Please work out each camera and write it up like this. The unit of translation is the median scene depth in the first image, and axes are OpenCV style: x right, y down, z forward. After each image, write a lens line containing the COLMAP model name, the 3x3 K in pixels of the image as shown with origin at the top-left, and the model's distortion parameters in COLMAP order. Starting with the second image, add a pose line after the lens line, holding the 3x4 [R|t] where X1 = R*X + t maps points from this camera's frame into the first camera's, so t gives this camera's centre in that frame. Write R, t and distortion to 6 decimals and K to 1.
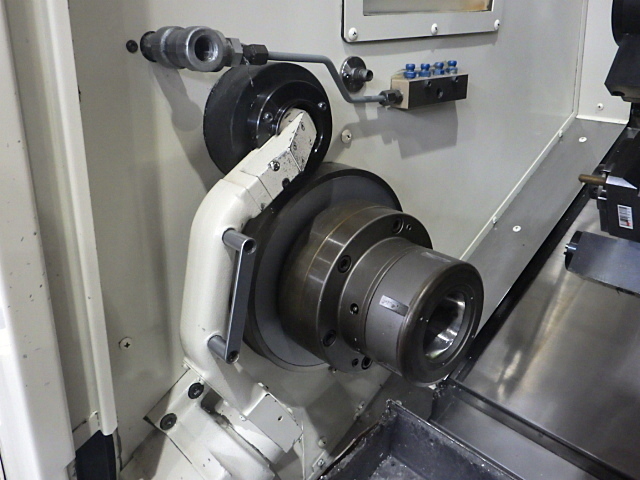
lens RADIAL K [[526.4, 0, 320.7], [0, 526.4, 244.0], [0, 0, 1]] dist [-0.011077, 0.001323]
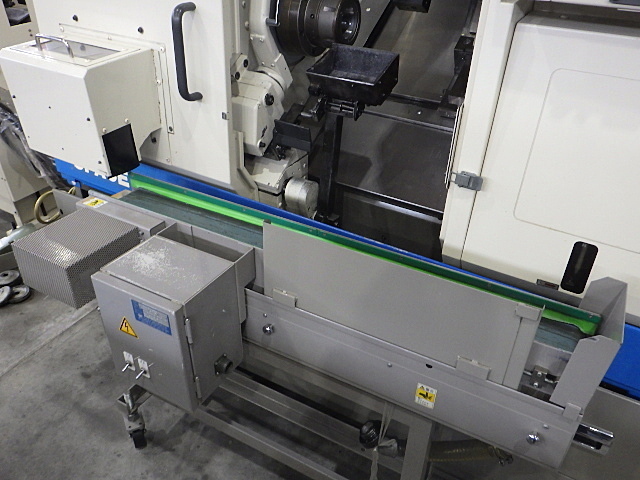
lens RADIAL K [[526.4, 0, 320.7], [0, 526.4, 244.0], [0, 0, 1]] dist [-0.011077, 0.001323]
pose [[0.952904, -0.149338, 0.263957, -0.557596], [0.094314, 0.973125, 0.210078, 0.512288], [-0.288235, -0.175290, 0.941379, -1.180013]]
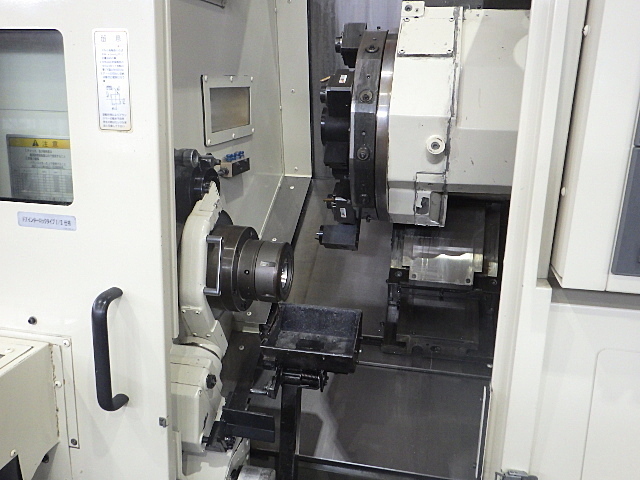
lens RADIAL K [[526.4, 0, 320.7], [0, 526.4, 244.0], [0, 0, 1]] dist [-0.011077, 0.001323]
pose [[0.797201, -0.136720, 0.588029, -0.733759], [0.202908, 0.978036, -0.047687, 0.140338], [-0.568594, 0.157332, 0.807433, -0.699224]]
